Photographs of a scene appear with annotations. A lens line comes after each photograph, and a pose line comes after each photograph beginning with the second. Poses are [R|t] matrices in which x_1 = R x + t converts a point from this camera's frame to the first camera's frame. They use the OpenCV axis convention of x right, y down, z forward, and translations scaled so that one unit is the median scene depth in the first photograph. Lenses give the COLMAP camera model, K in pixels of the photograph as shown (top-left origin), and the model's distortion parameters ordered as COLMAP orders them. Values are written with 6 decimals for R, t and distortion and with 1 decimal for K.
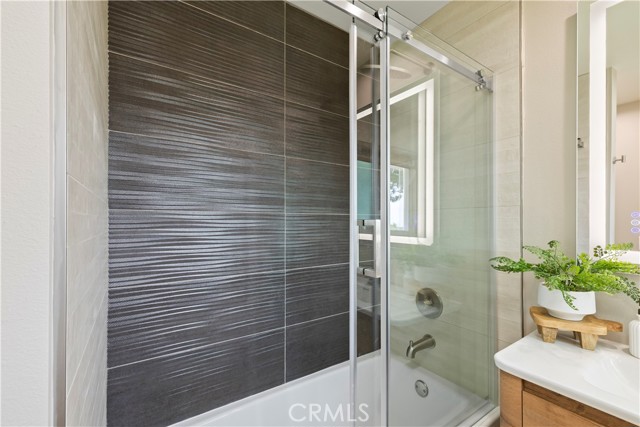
lens RADIAL K [[278.0, 0, 315.0], [0, 278.0, 224.2], [0, 0, 1]] dist [-0.002850, -0.000438]
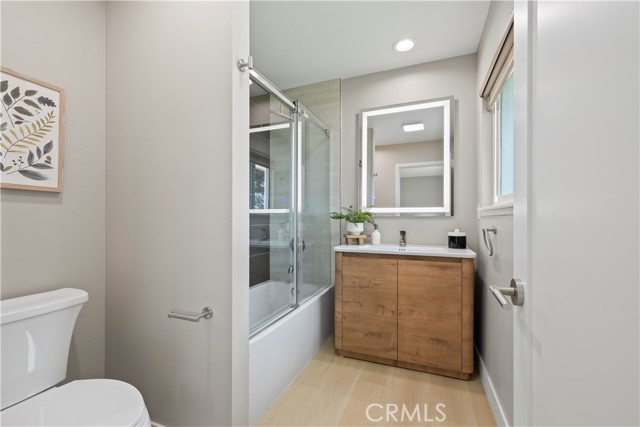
lens RADIAL K [[278.0, 0, 315.0], [0, 278.0, 224.2], [0, 0, 1]] dist [-0.002850, -0.000438]
pose [[0.833844, -0.003399, 0.551990, -0.683138], [-0.002006, 0.999956, 0.009189, 0.183260], [-0.551997, -0.008770, 0.833800, -0.780184]]
